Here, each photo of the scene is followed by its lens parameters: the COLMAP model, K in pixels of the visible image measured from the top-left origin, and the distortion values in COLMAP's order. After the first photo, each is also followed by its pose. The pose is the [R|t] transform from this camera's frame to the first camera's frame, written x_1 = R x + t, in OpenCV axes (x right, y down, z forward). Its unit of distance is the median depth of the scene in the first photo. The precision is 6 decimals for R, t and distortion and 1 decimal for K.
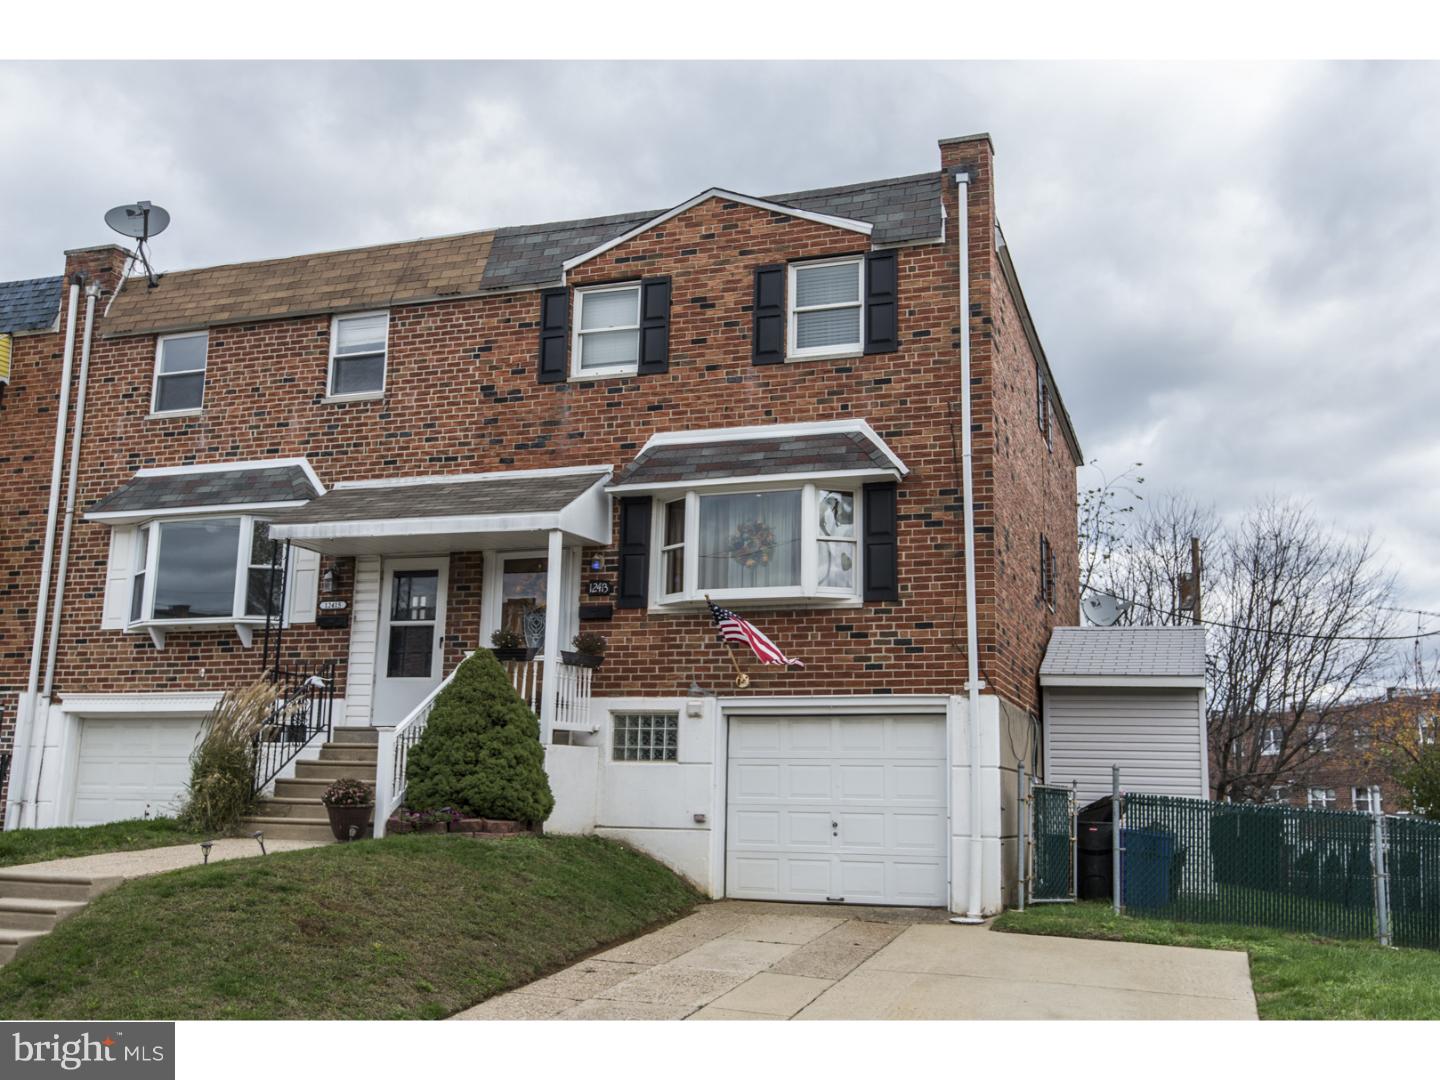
lens RADIAL K [[1444.0, 0, 719.2], [0, 1444.0, 540.2], [0, 0, 1]] dist [0.021278, 0.000000]
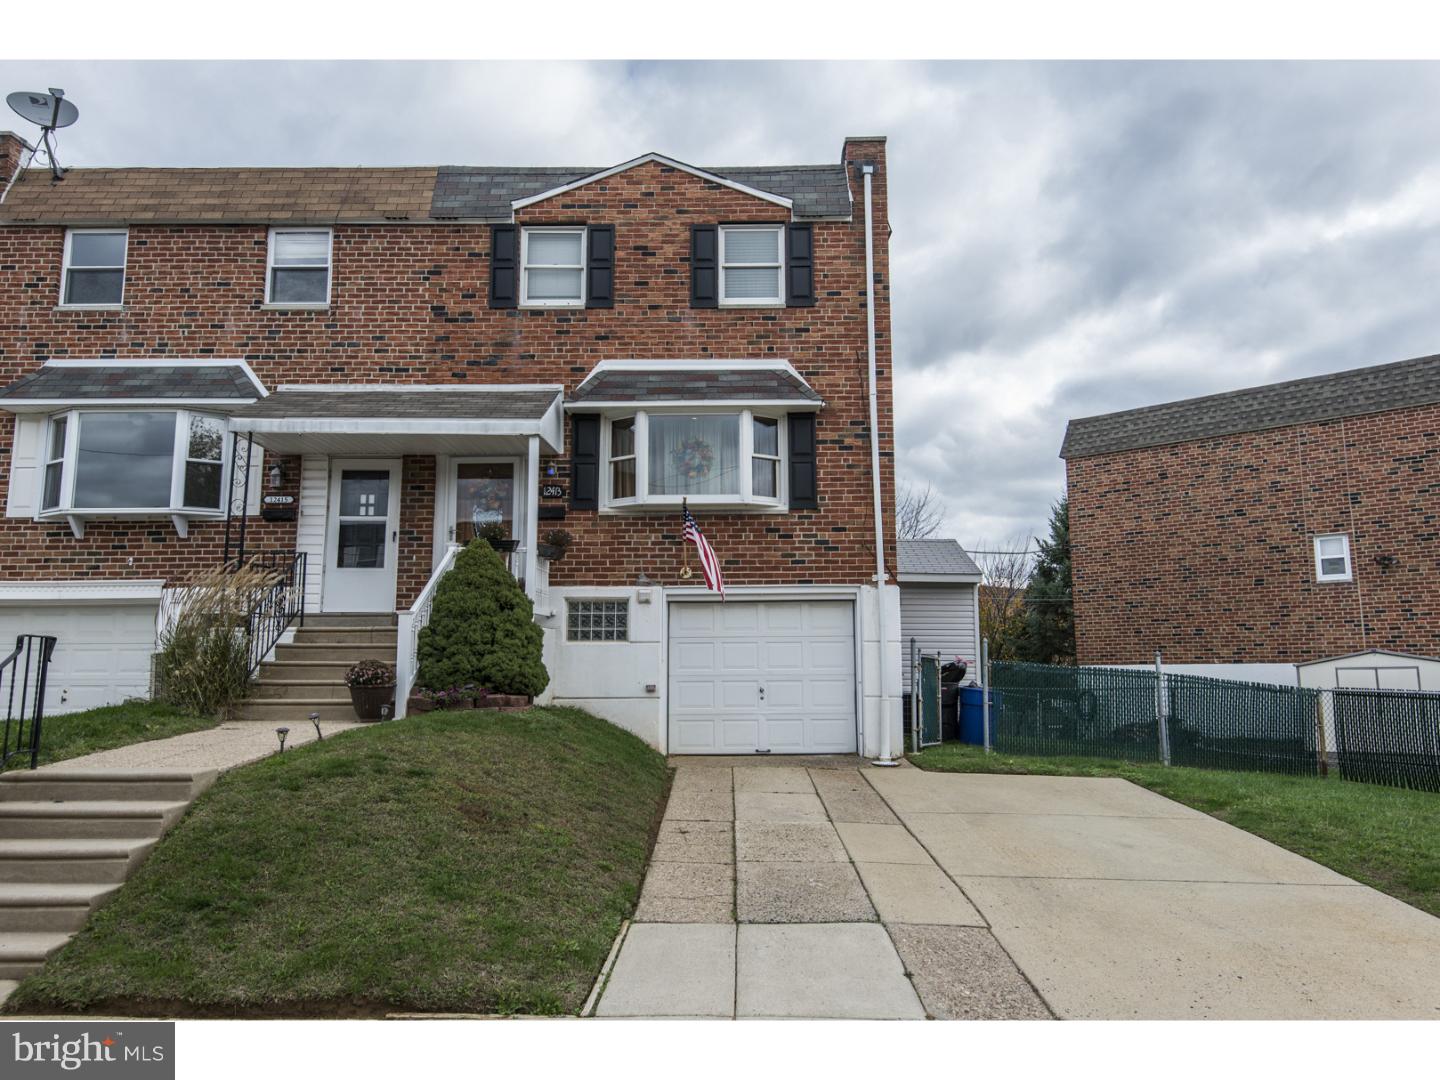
lens RADIAL K [[994.4, 0, 723.1], [0, 994.4, 542.1], [0, 0, 1]] dist [0.032085, -0.023004]
pose [[0.942195, 0.021720, 0.334360, -0.218597], [-0.038346, 0.998330, 0.043204, 0.033991], [-0.332864, -0.053528, 0.941455, 0.210014]]
